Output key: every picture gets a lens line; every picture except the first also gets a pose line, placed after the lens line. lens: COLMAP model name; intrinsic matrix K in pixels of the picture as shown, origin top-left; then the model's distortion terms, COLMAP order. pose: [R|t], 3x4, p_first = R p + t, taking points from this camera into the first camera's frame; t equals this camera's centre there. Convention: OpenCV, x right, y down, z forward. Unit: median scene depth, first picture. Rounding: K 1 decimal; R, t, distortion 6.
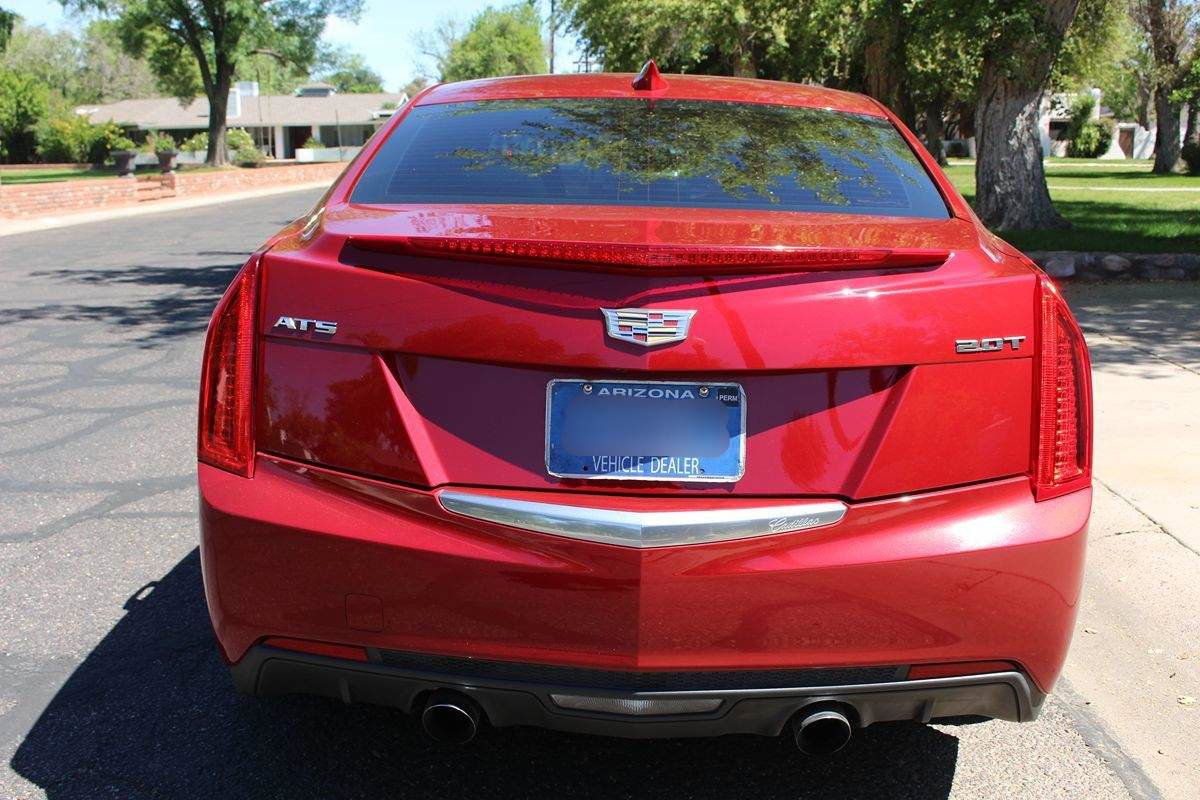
lens RADIAL K [[1276.8, 0, 600.0], [0, 1276.8, 400.0], [0, 0, 1]] dist [-0.129618, 0.131850]
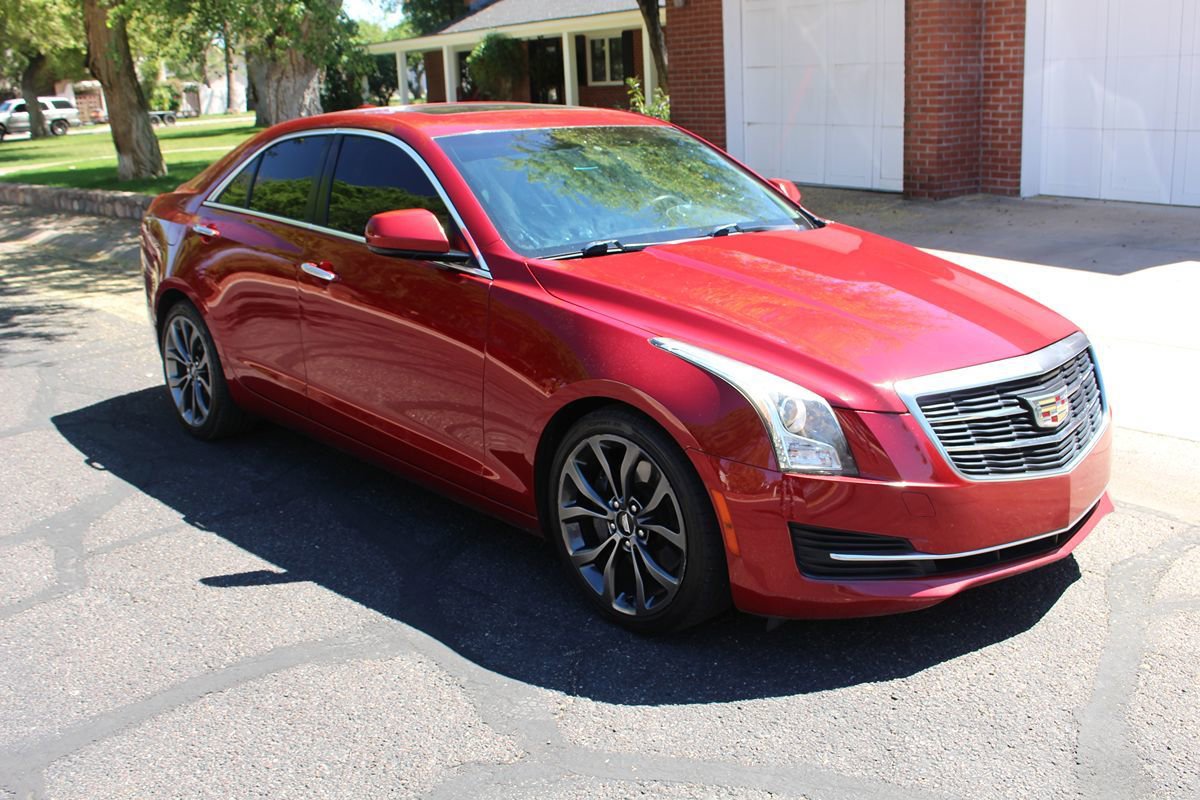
lens RADIAL K [[1217.6, 0, 600.0], [0, 1217.6, 400.0], [0, 0, 1]] dist [-0.146340, 0.161309]
pose [[0.735721, -0.208398, 0.644426, -0.236003], [0.180136, 0.977423, 0.110429, -0.021042], [-0.652891, 0.034839, 0.756651, -0.002179]]
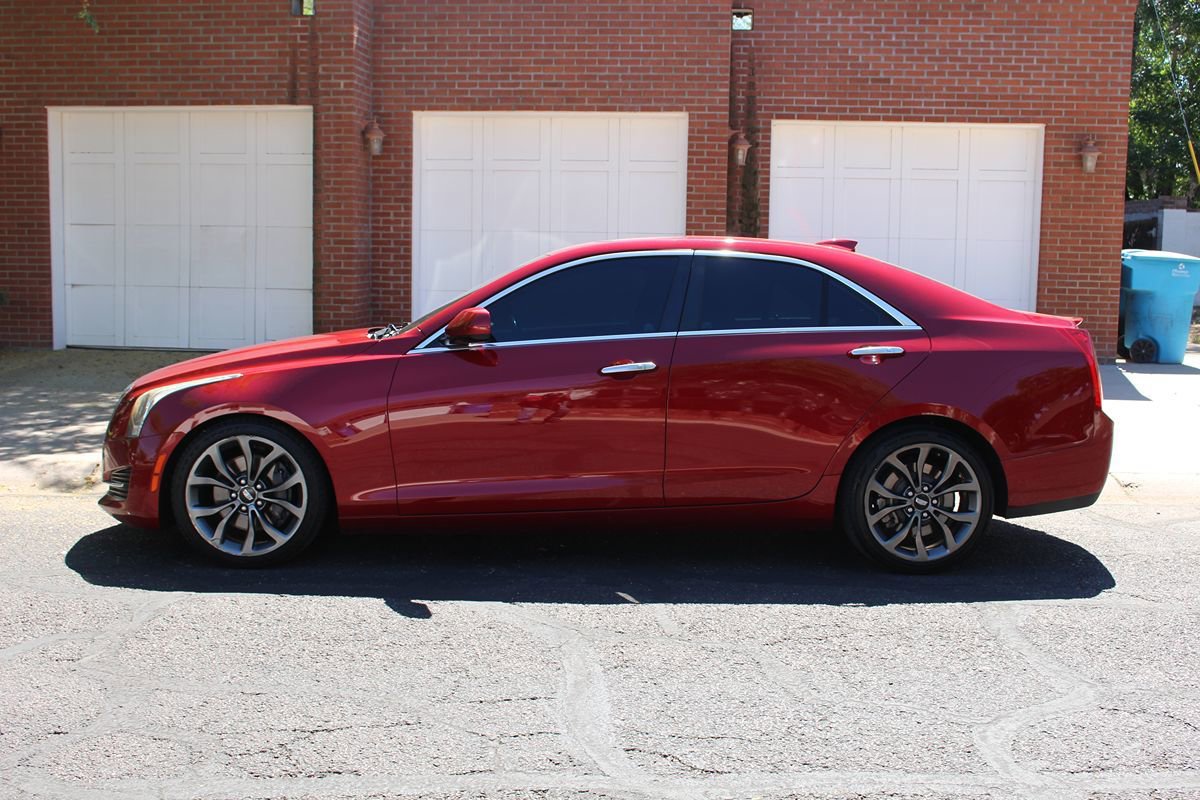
lens RADIAL K [[1355.3, 0, 600.0], [0, 1355.3, 400.0], [0, 0, 1]] dist [-0.104803, 0.142183]
pose [[-0.065018, -0.114149, 0.991334, -0.509703], [0.184541, 0.974925, 0.124363, -0.086054], [-0.980672, 0.191027, -0.042323, 0.370819]]
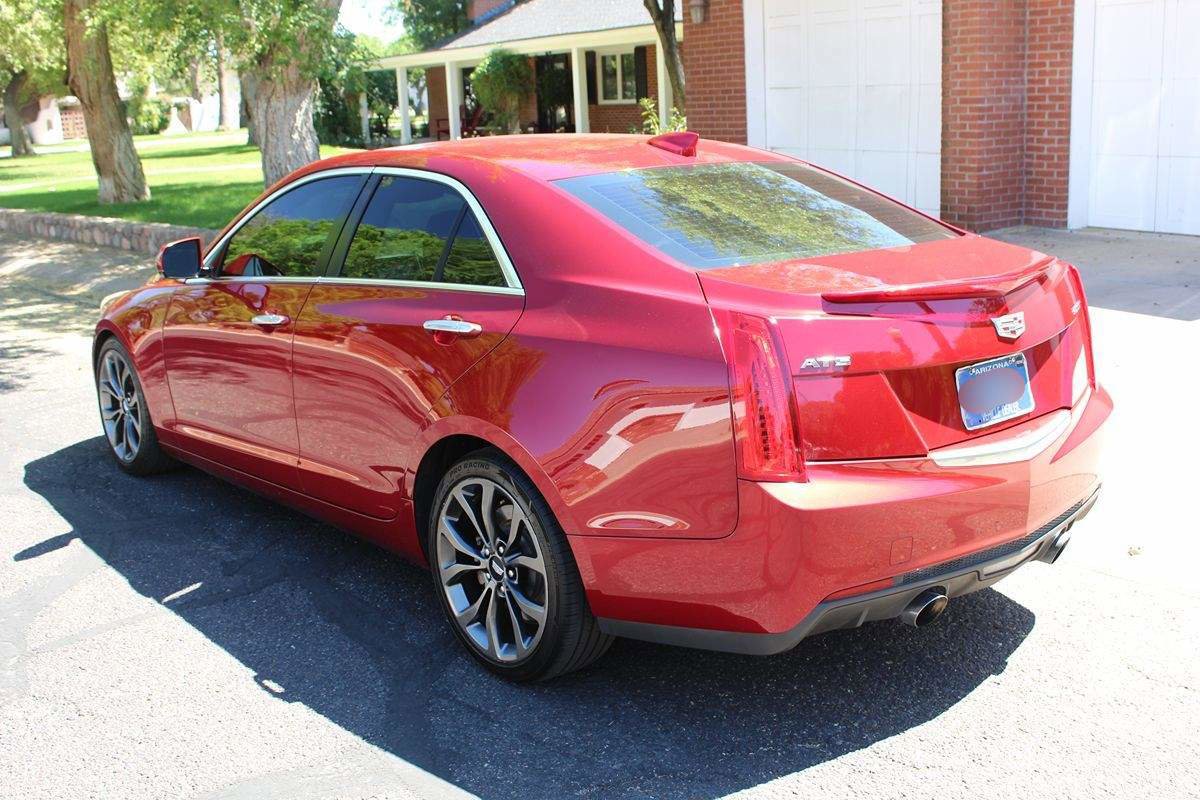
lens RADIAL K [[1276.8, 0, 600.0], [0, 1276.8, 400.0], [0, 0, 1]] dist [-0.129618, 0.131850]
pose [[0.741041, -0.190463, 0.643880, -0.217200], [0.177462, 0.980384, 0.085761, -0.030129], [-0.647584, 0.050712, 0.760305, 0.019542]]
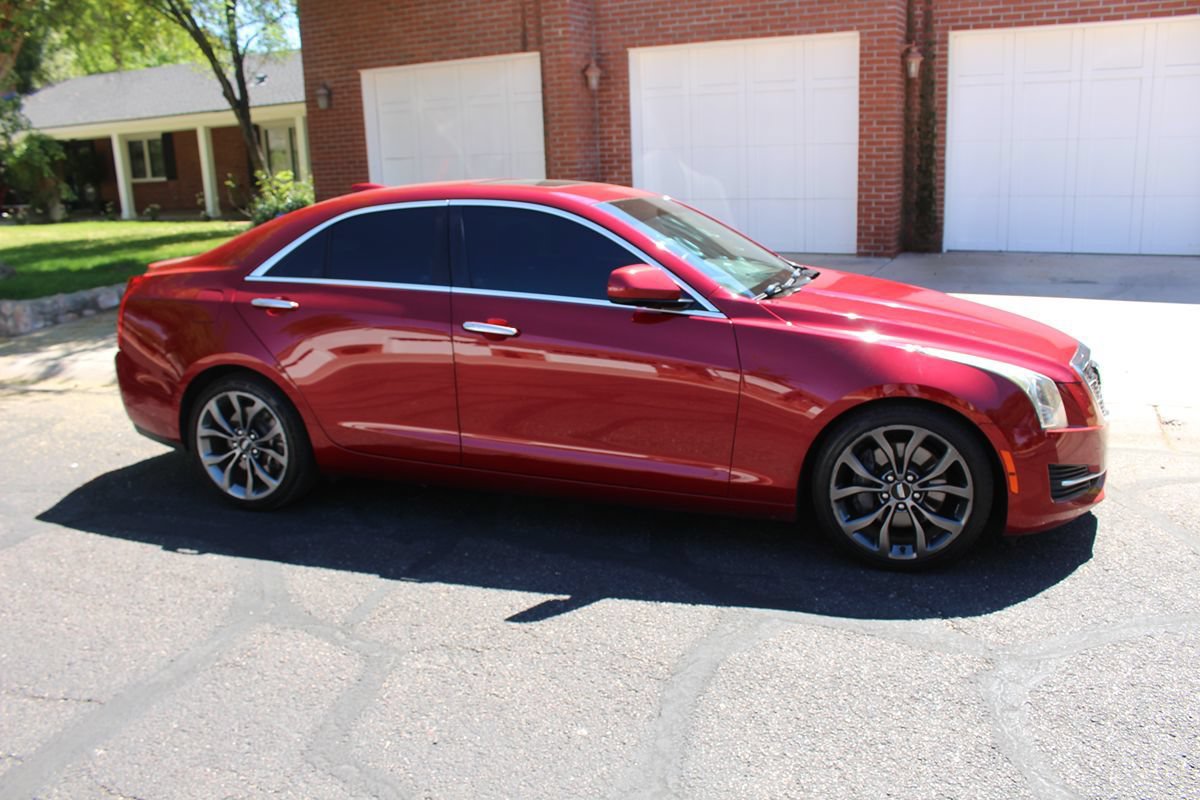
lens RADIAL K [[1000.9, 0, 600.0], [0, 1000.9, 400.0], [0, 0, 1]] dist [-0.154937, 0.142198]
pose [[0.306456, -0.247699, 0.919092, -0.350133], [0.228716, 0.956424, 0.181499, -0.061761], [-0.923999, 0.154589, 0.349755, 0.175535]]
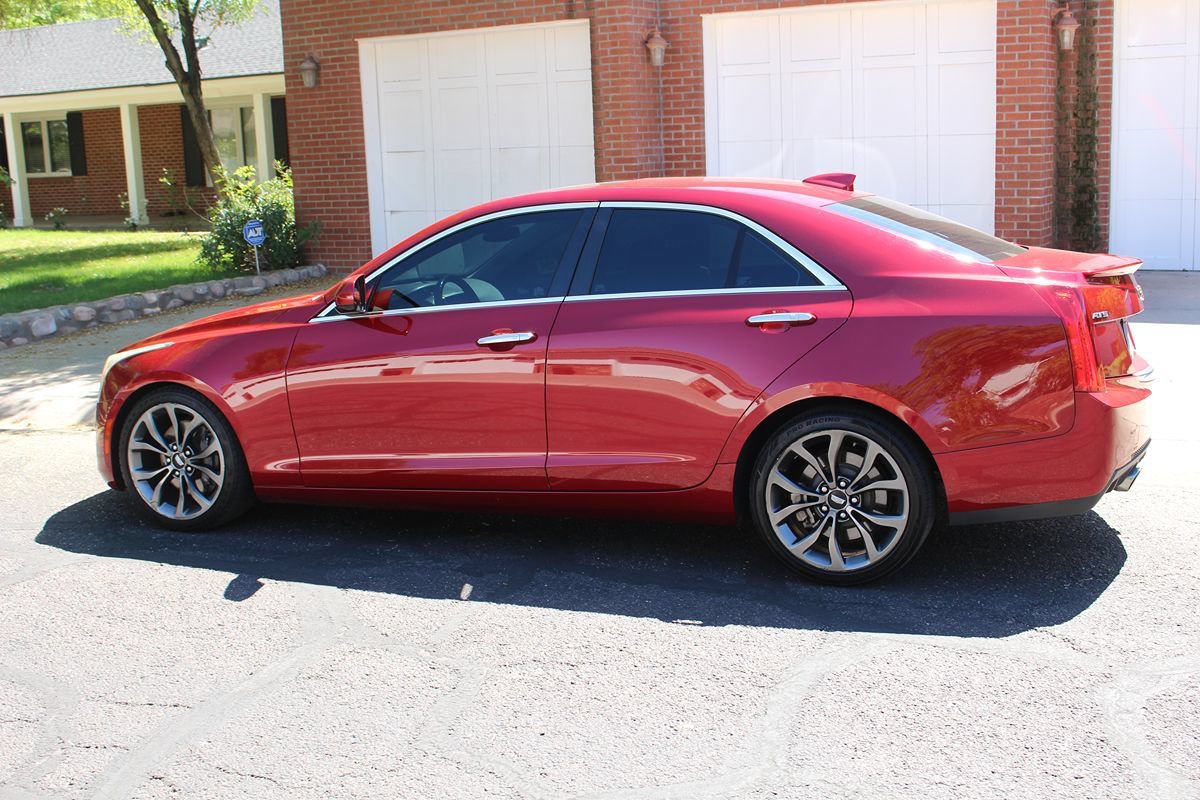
lens RADIAL K [[1418.6, 0, 600.0], [0, 1418.6, 400.0], [0, 0, 1]] dist [-0.109233, 0.176073]
pose [[0.336786, -0.186371, 0.922952, -0.451777], [0.225966, 0.967568, 0.112925, -0.062416], [-0.914065, 0.170524, 0.367977, 0.157295]]
